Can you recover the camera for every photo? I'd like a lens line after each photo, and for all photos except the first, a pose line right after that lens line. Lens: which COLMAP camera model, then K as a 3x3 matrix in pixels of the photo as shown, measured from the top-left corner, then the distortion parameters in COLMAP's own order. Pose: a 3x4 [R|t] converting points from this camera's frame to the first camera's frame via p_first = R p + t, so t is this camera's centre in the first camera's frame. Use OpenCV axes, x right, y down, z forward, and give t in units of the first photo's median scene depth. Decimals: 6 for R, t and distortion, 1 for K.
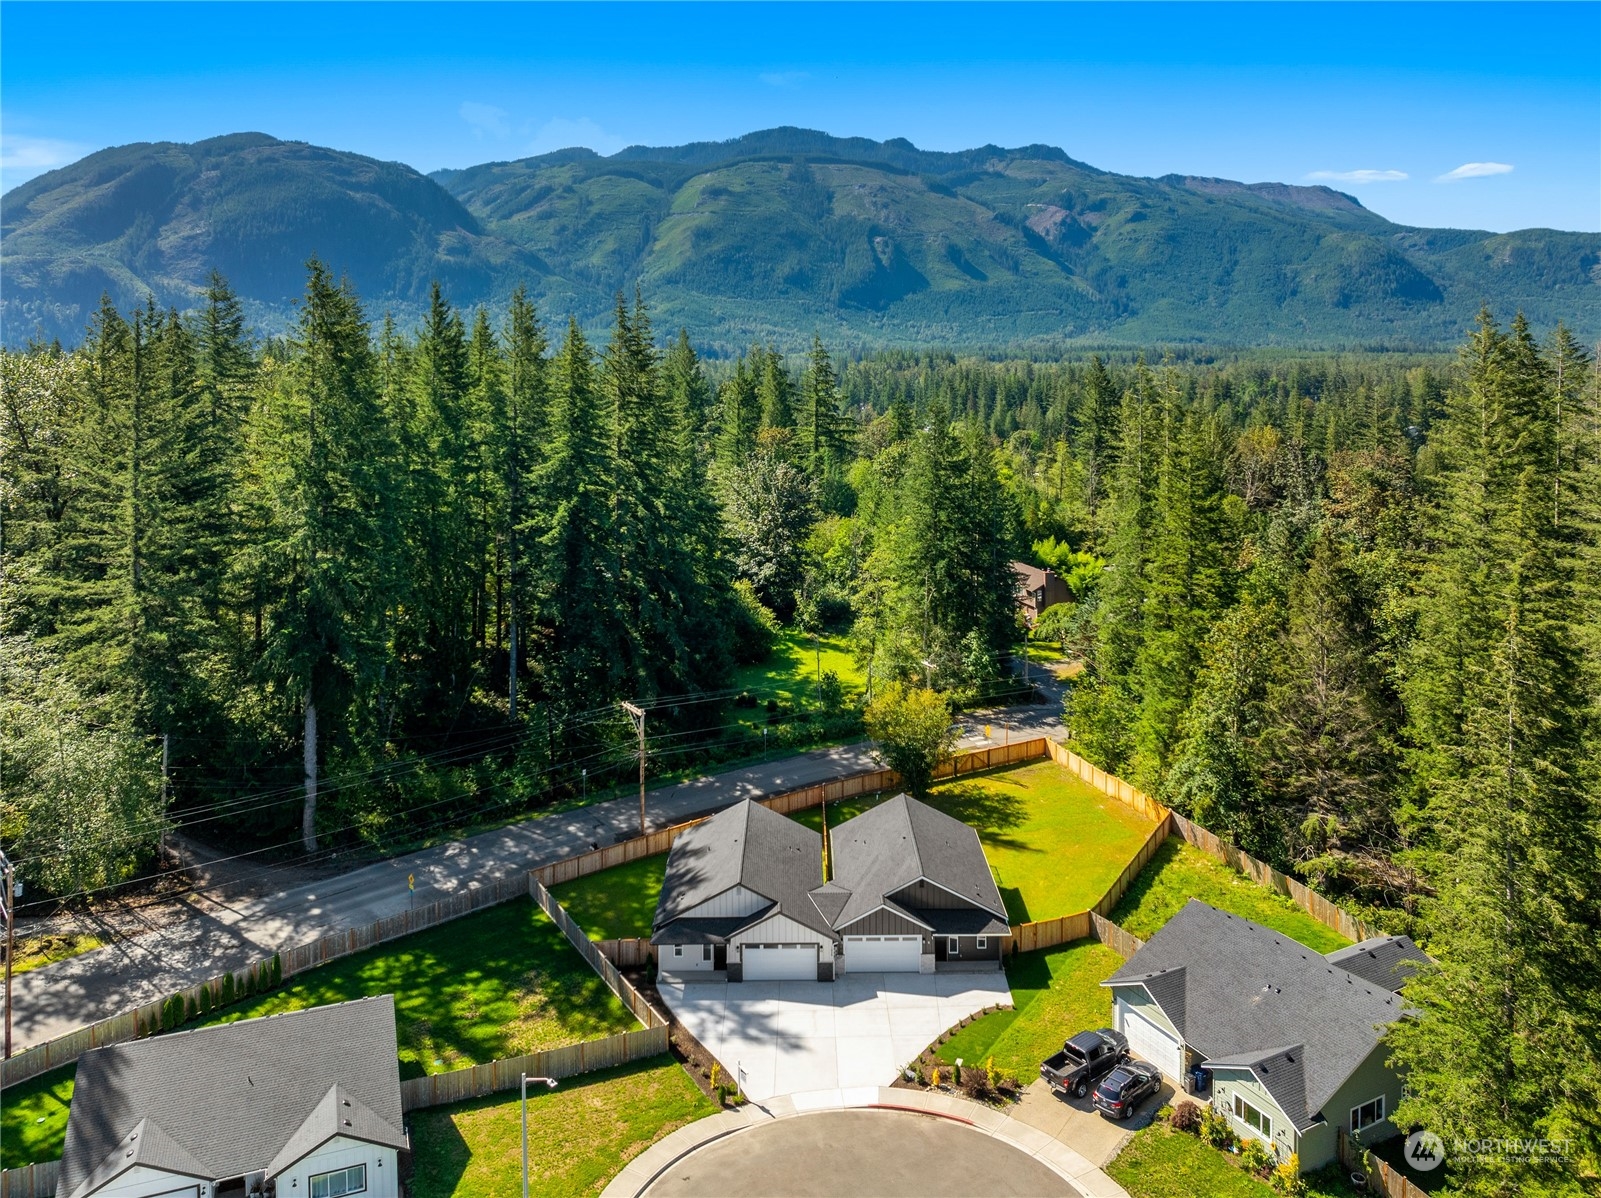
lens RADIAL K [[1018.3, 0, 800.5], [0, 1018.3, 599.0], [0, 0, 1]] dist [-0.043232, 0.000175]
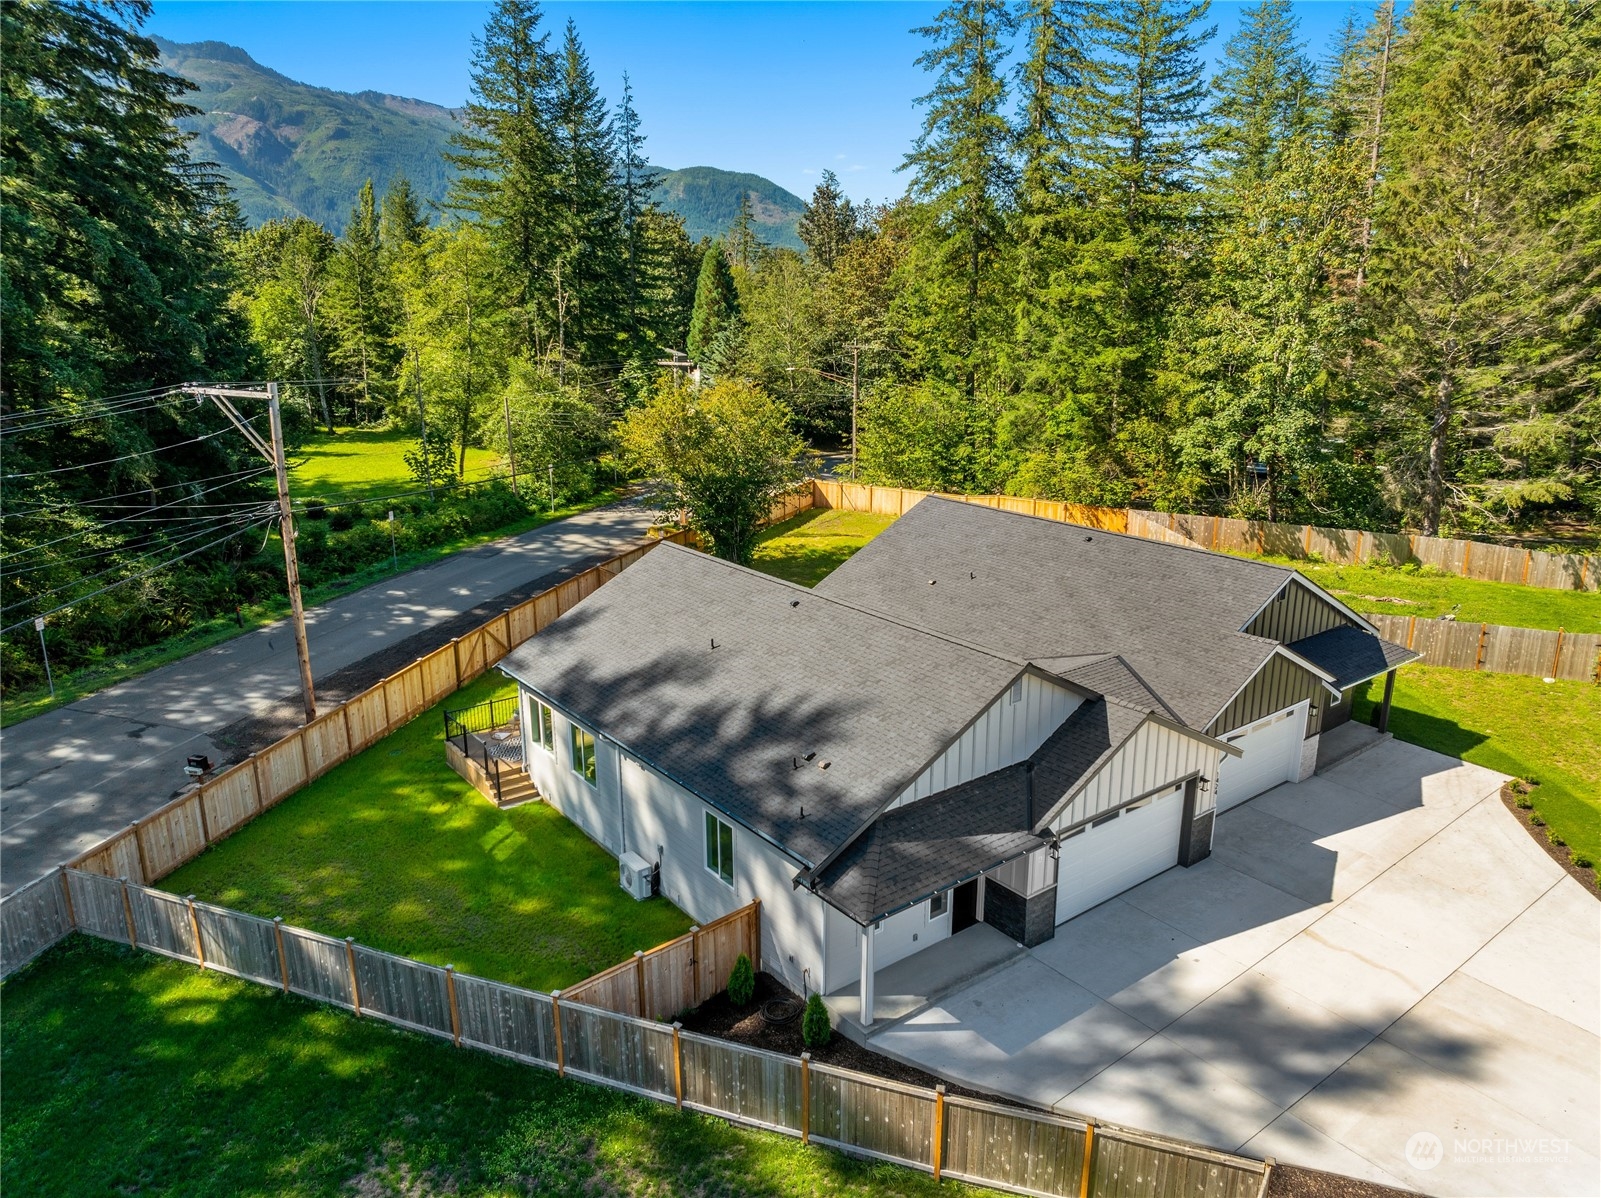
lens RADIAL K [[1018.3, 0, 800.5], [0, 1018.3, 599.0], [0, 0, 1]] dist [-0.043232, 0.000175]
pose [[0.801173, -0.157733, 0.577271, -0.272583], [0.085756, 0.984944, 0.150107, 0.170926], [-0.592257, -0.070757, 0.802637, 0.670261]]
